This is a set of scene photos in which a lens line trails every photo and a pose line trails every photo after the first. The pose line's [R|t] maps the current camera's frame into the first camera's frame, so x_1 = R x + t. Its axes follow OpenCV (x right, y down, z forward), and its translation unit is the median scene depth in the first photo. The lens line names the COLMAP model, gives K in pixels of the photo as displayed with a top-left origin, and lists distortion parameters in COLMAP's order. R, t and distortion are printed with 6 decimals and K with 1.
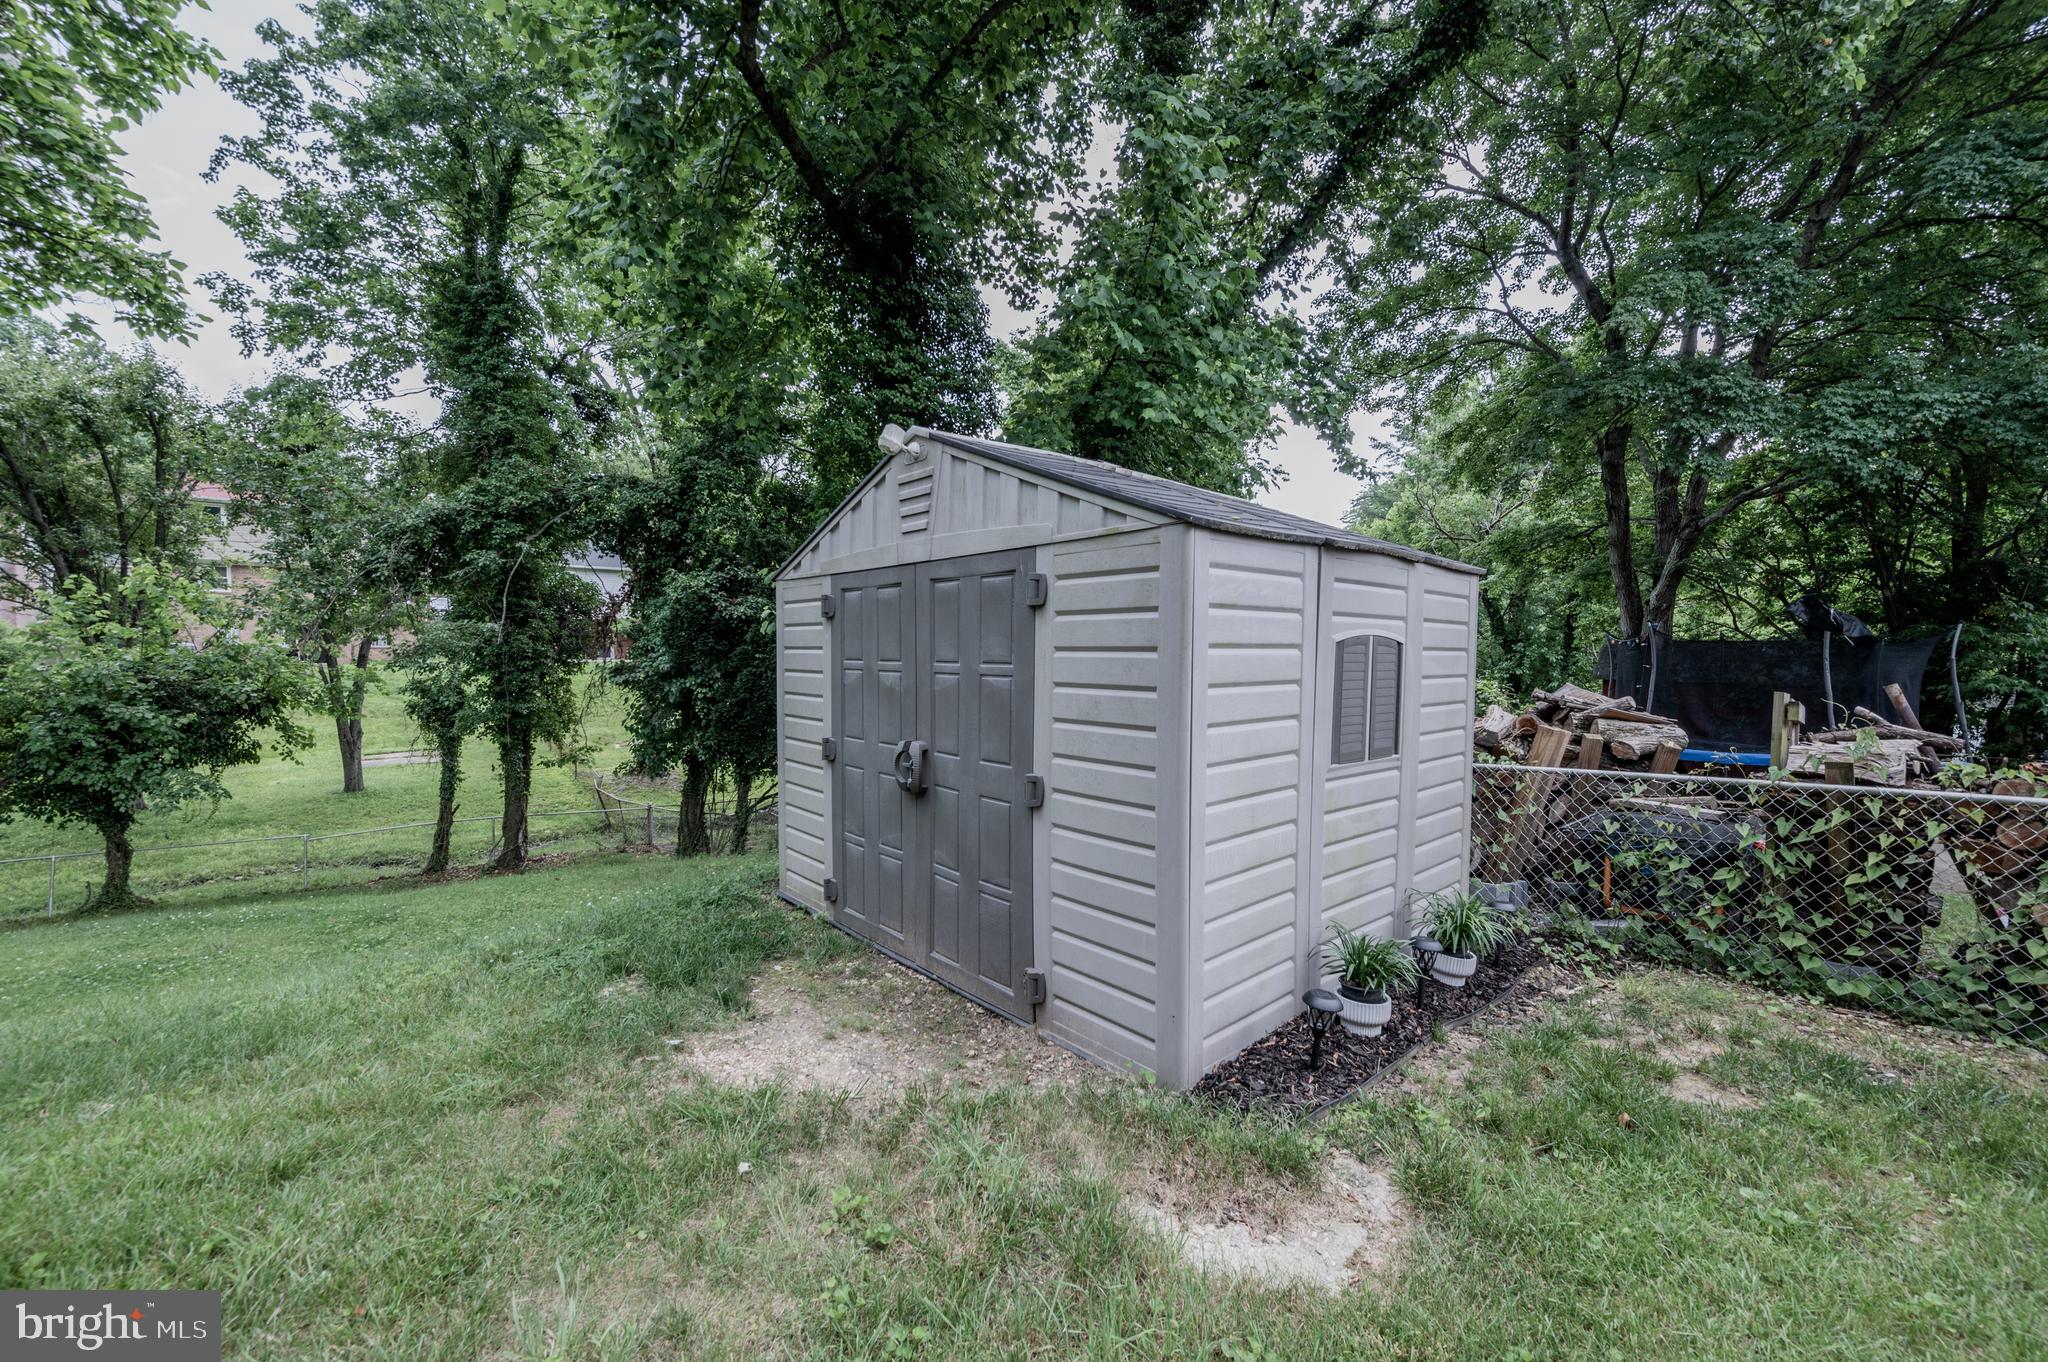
lens RADIAL K [[805.1, 0, 1022.4], [0, 805.1, 686.5], [0, 0, 1]] dist [-0.000780, 0.000345]
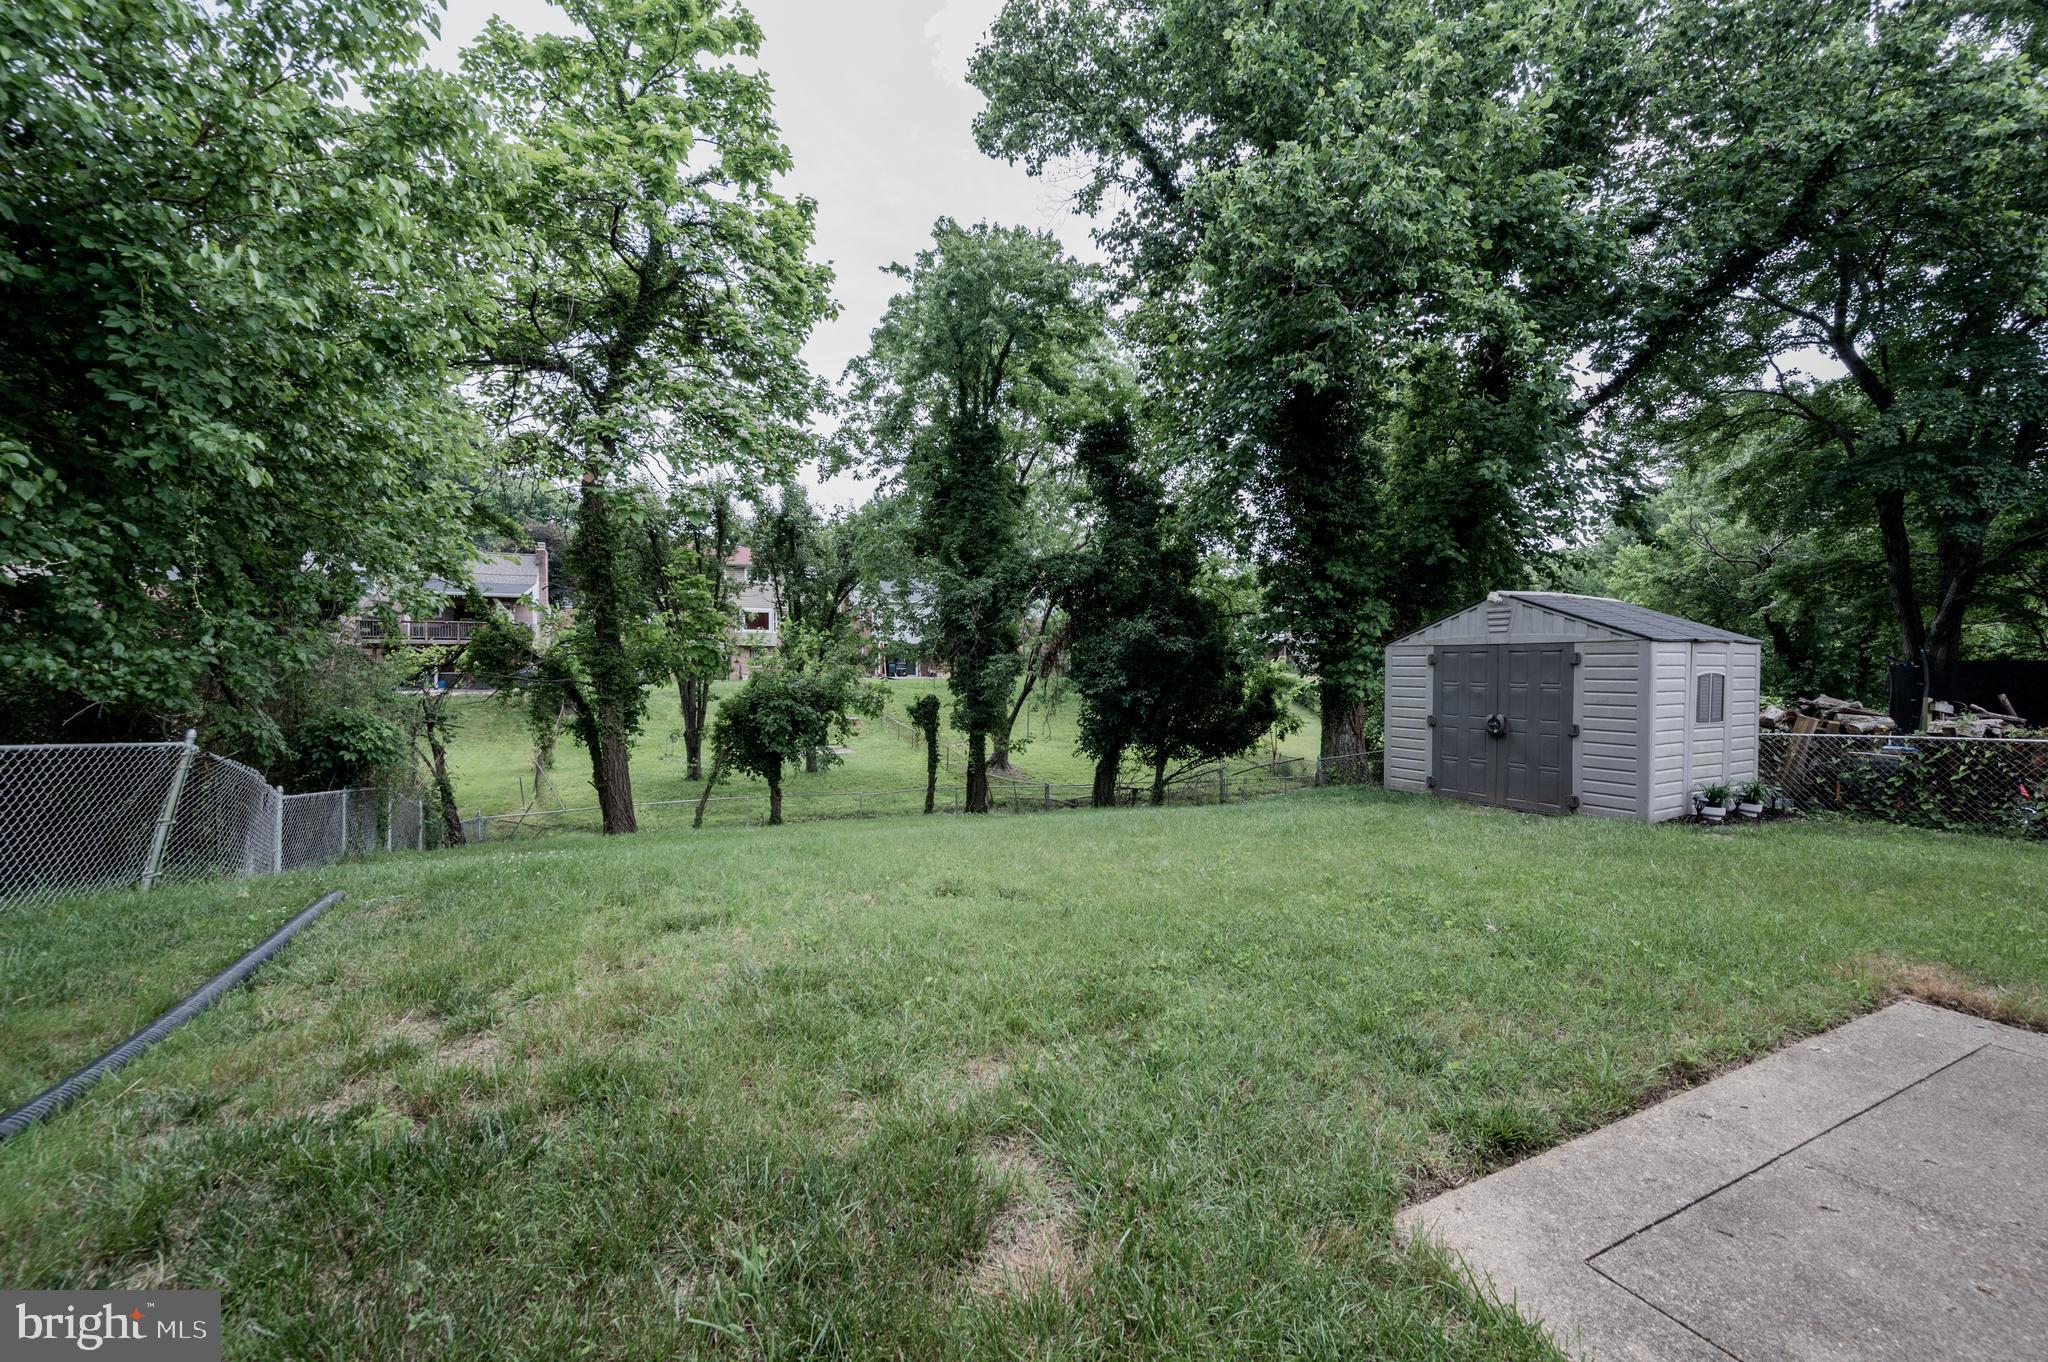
lens RADIAL K [[804.7, 0, 1030.2], [0, 804.7, 677.9], [0, 0, 1]] dist [-0.001442, -0.000068]
pose [[0.975119, -0.001525, -0.221676, -0.862545], [-0.005247, 0.999537, -0.029958, 0.030668], [0.221619, 0.030375, 0.974660, -1.527852]]
